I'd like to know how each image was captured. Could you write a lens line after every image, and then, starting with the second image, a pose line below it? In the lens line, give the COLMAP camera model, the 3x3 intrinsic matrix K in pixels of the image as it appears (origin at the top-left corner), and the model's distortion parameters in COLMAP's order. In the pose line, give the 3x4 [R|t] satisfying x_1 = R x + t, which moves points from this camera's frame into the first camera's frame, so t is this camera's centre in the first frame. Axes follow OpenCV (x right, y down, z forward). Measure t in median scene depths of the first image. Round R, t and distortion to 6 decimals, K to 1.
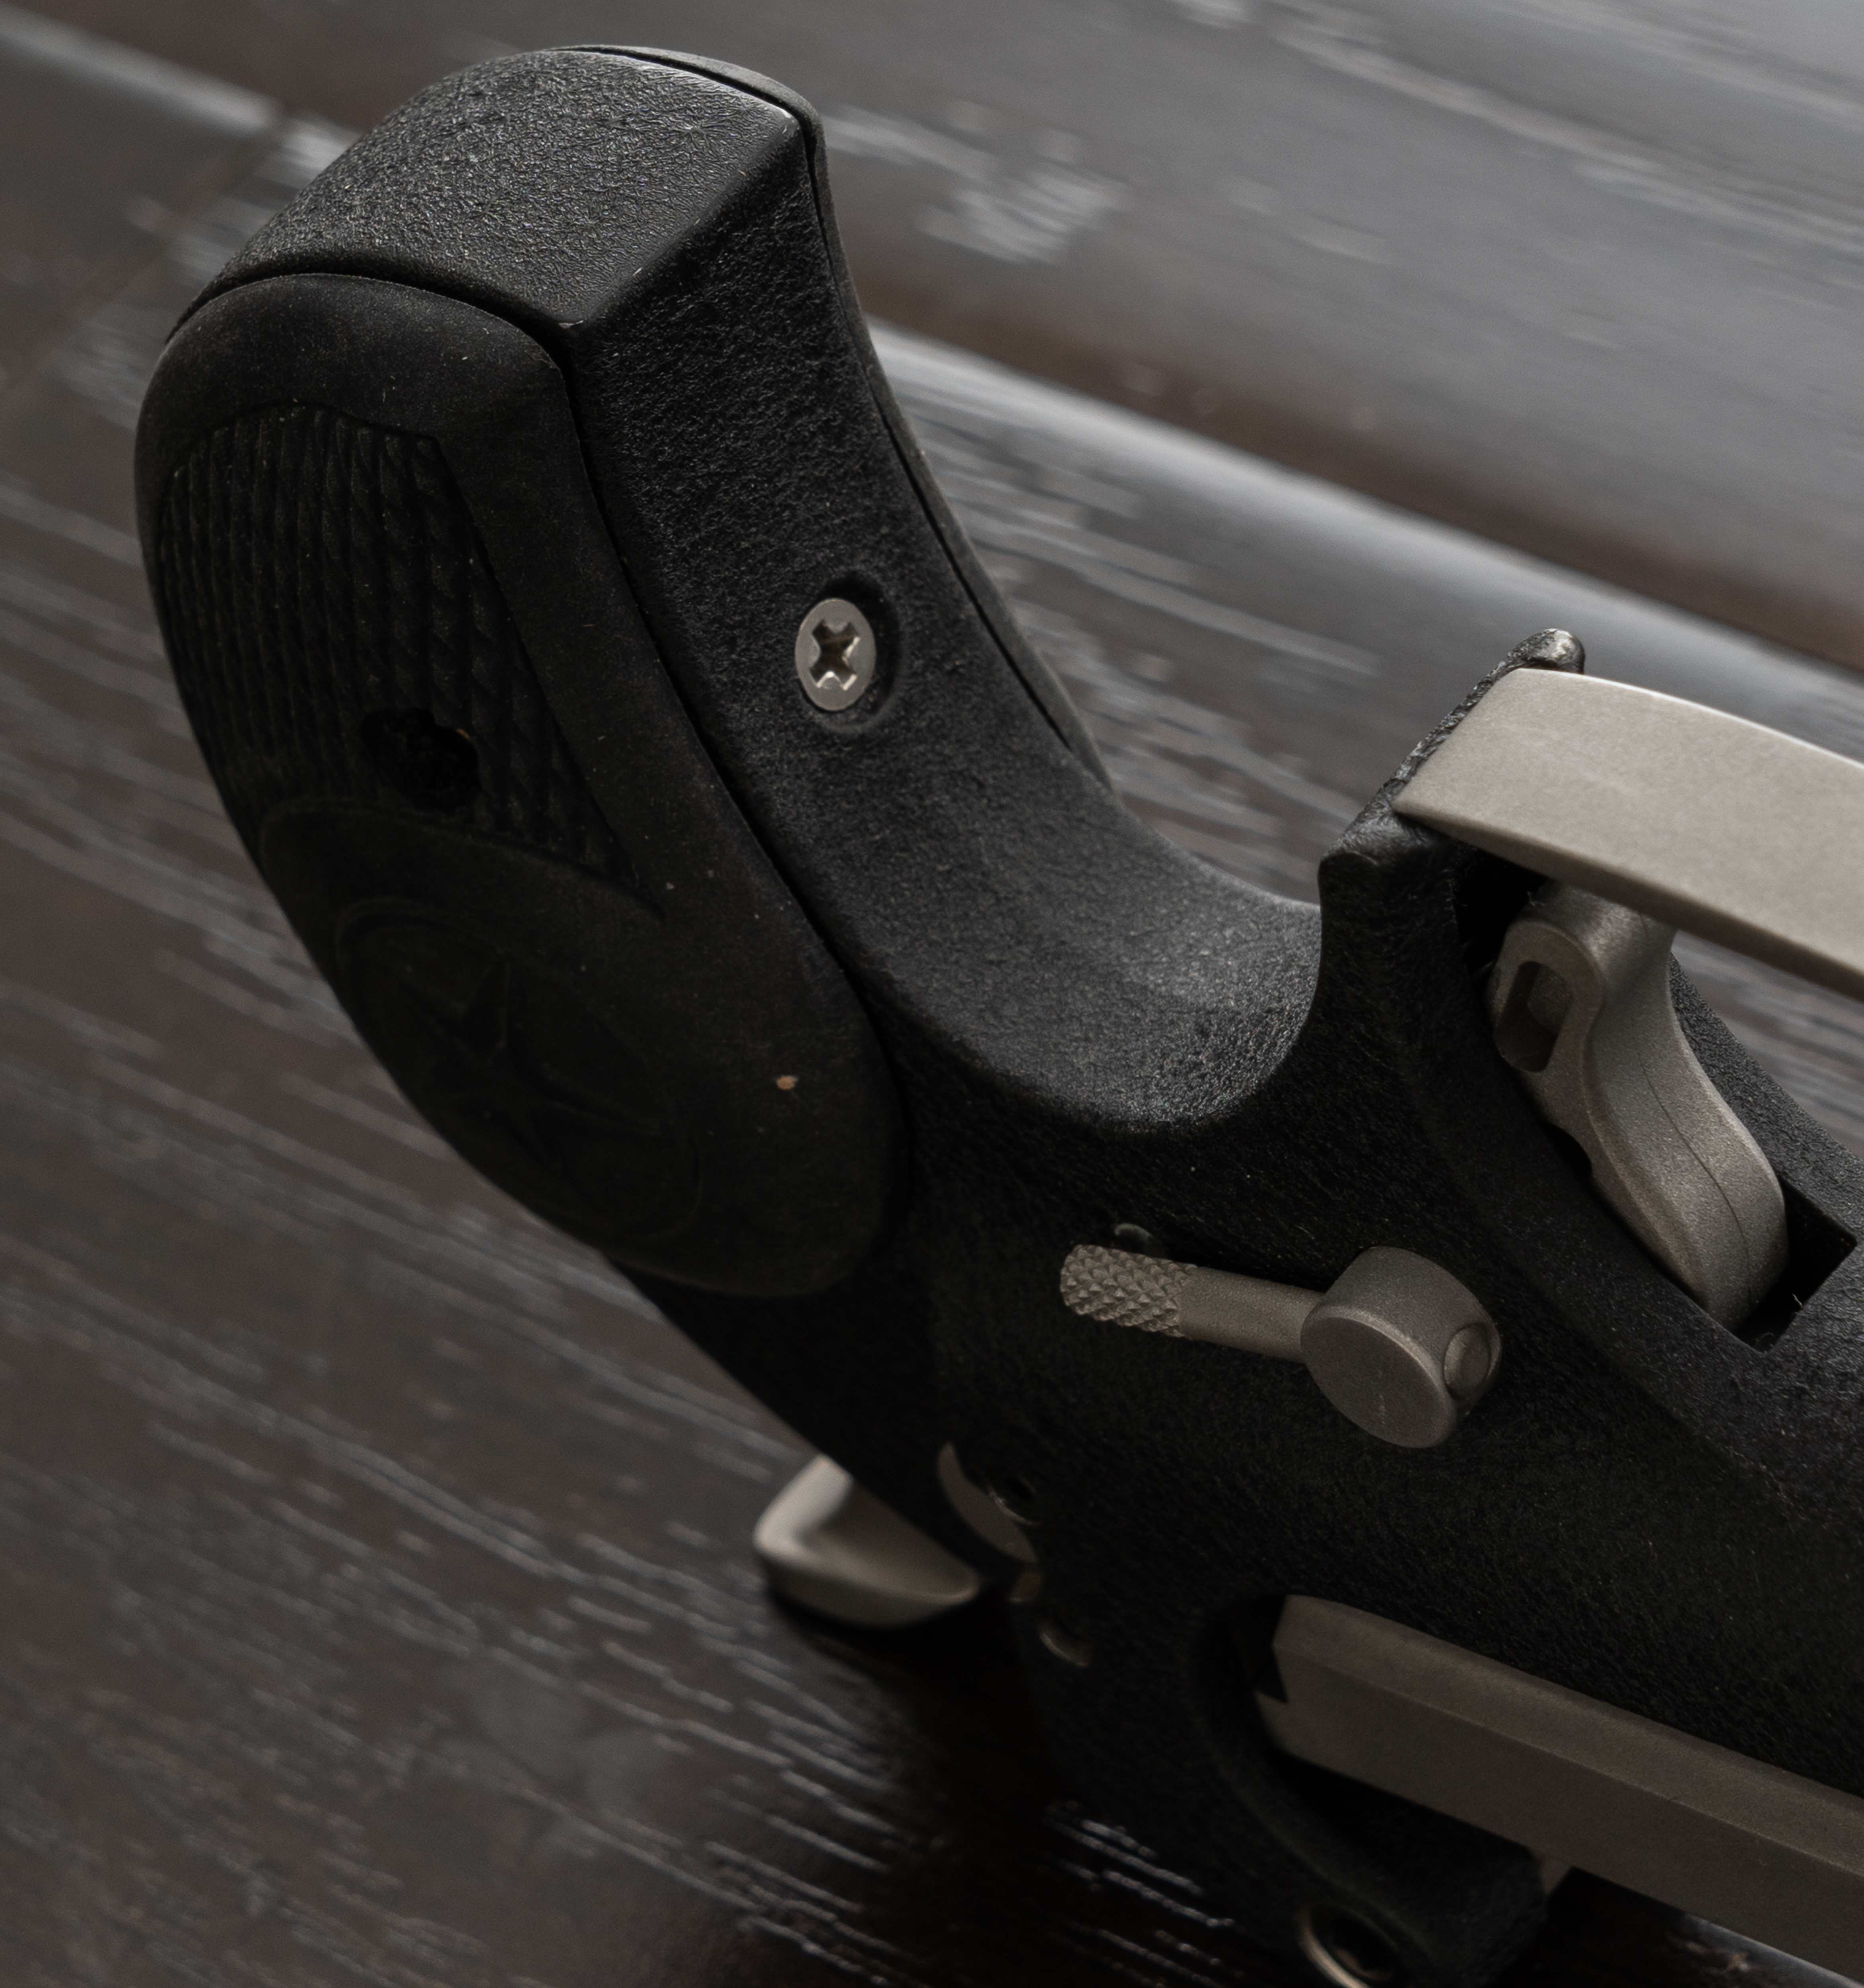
lens RADIAL K [[3885.8, 0, 929.3], [0, 3885.8, 999.8], [0, 0, 1]] dist [0.063740, 0.000000]
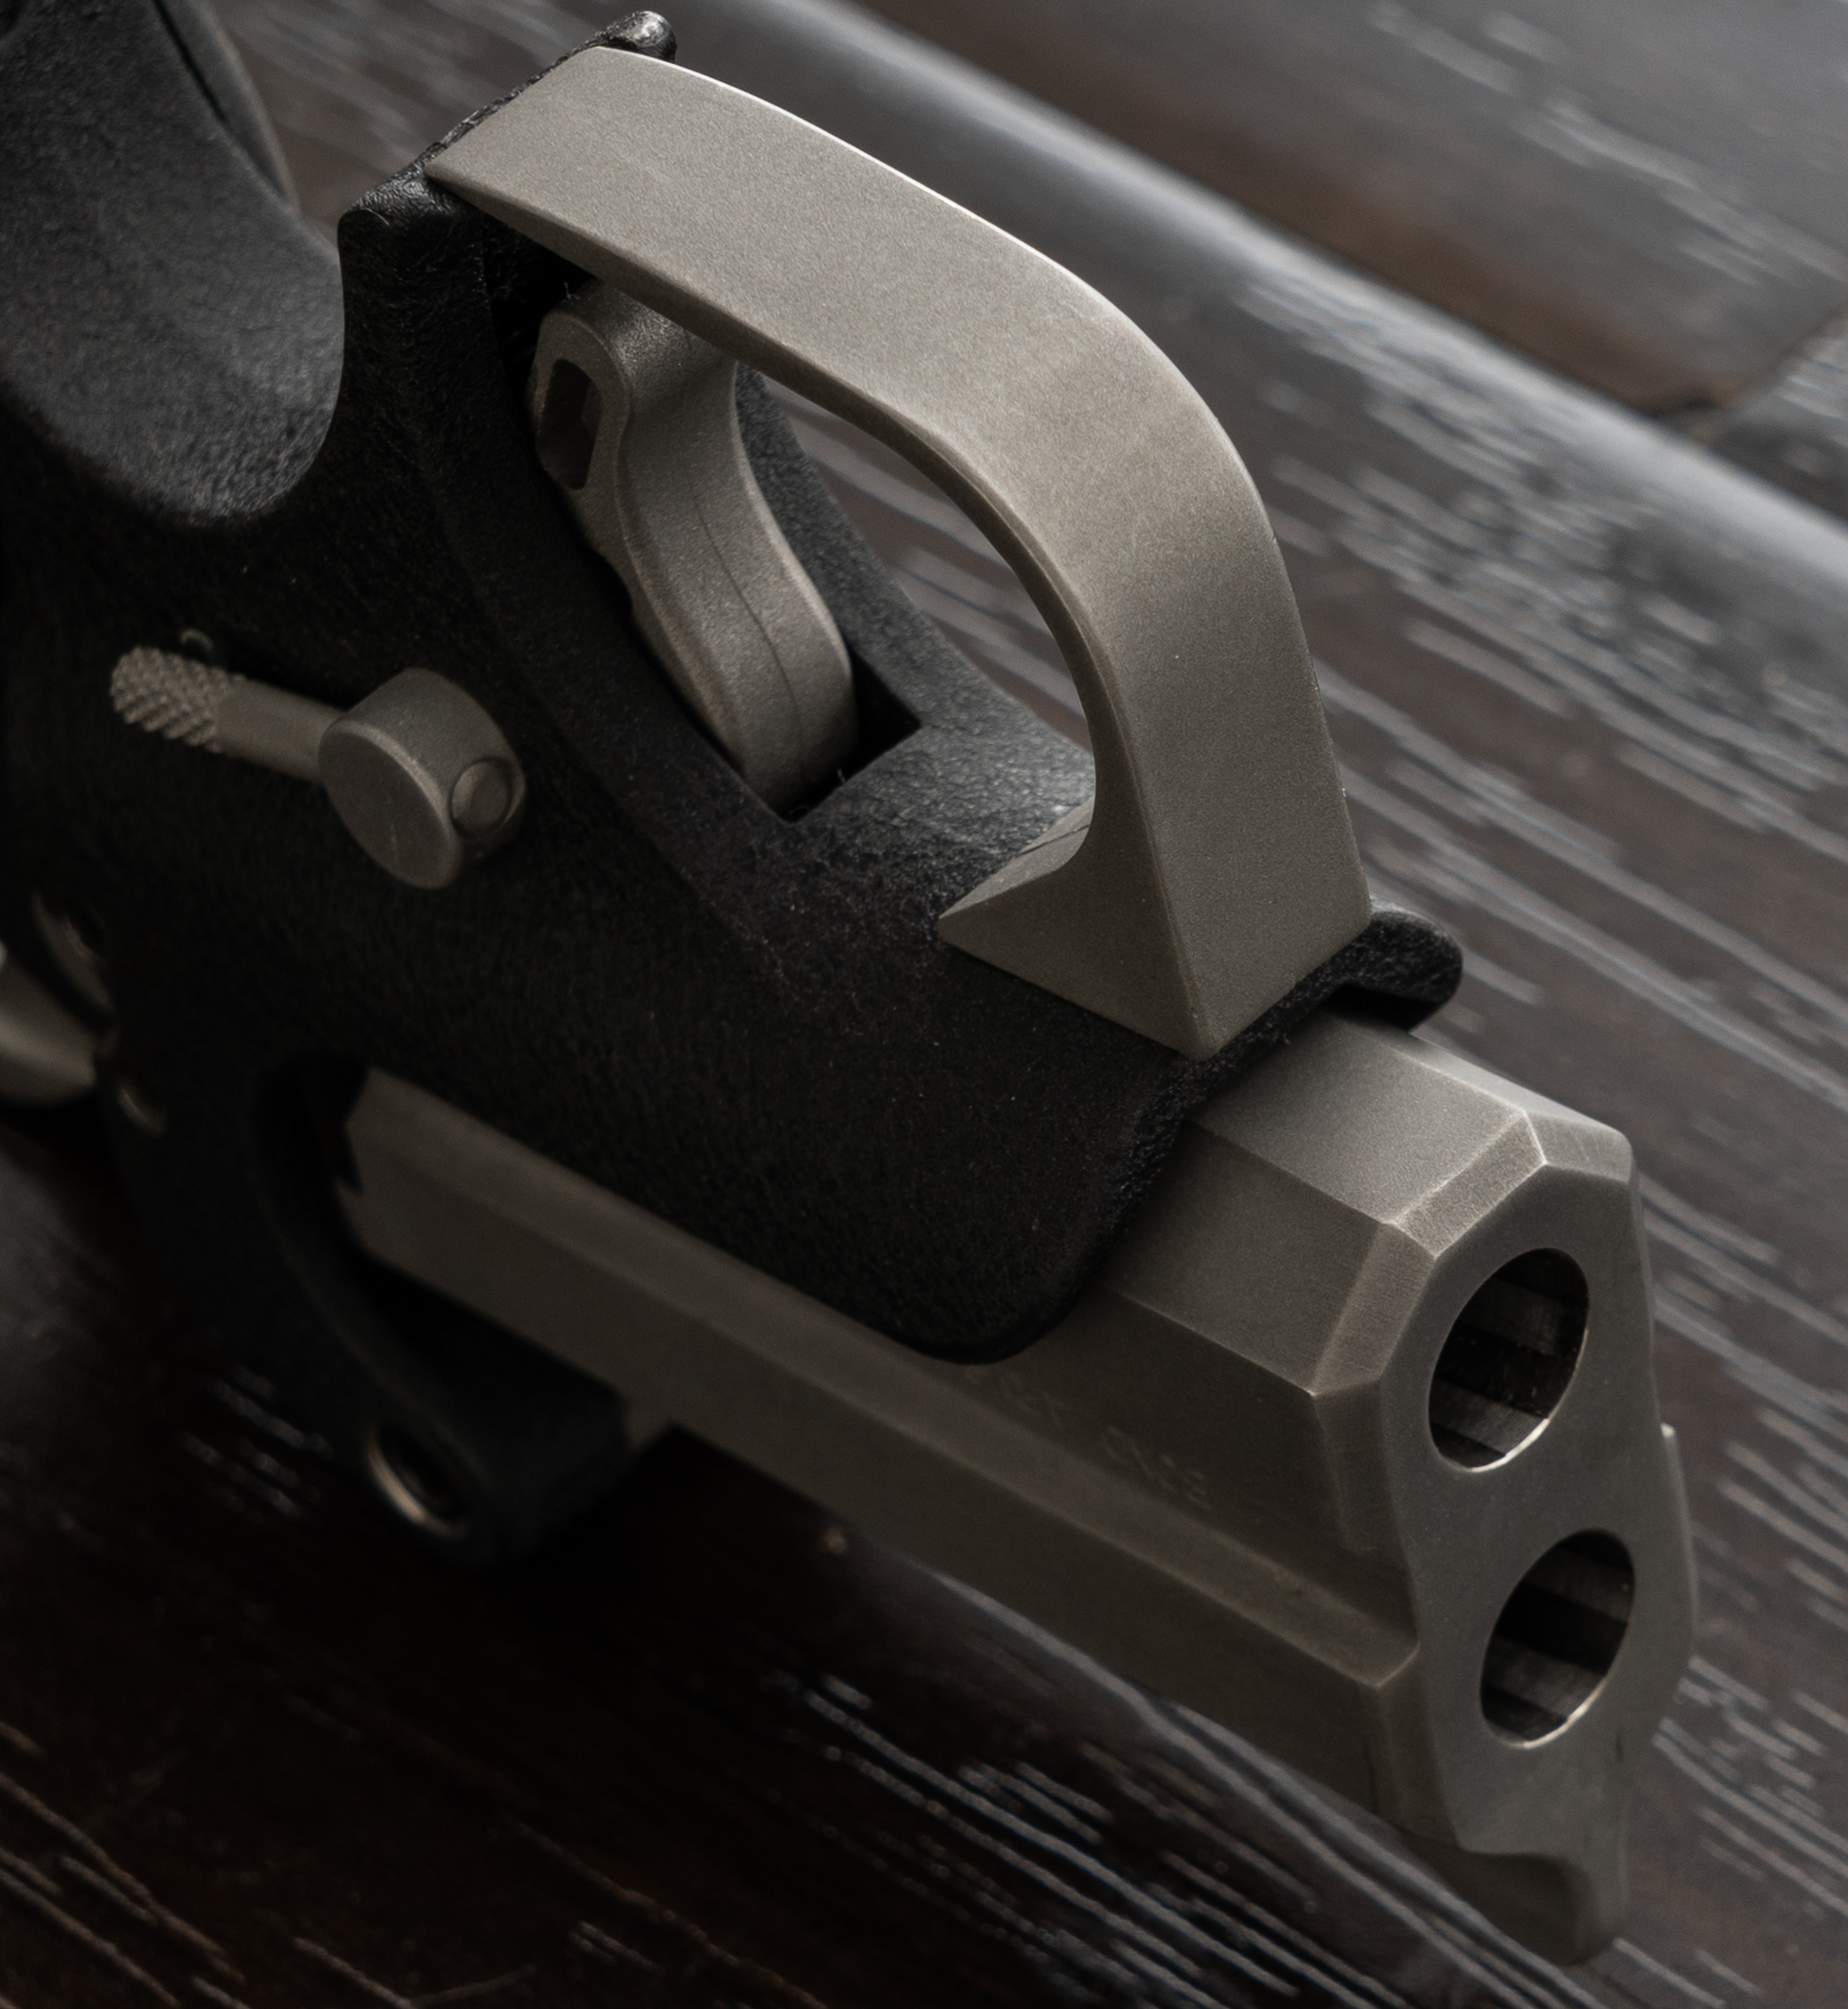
lens RADIAL K [[4518.1, 0, 926.6], [0, 4518.1, 999.9], [0, 0, 1]] dist [0.040827, 0.000000]
pose [[0.991654, 0.125382, -0.030037, 0.280012], [-0.124278, 0.991588, 0.036165, 0.087955], [0.034318, -0.032131, 0.998894, -0.076394]]
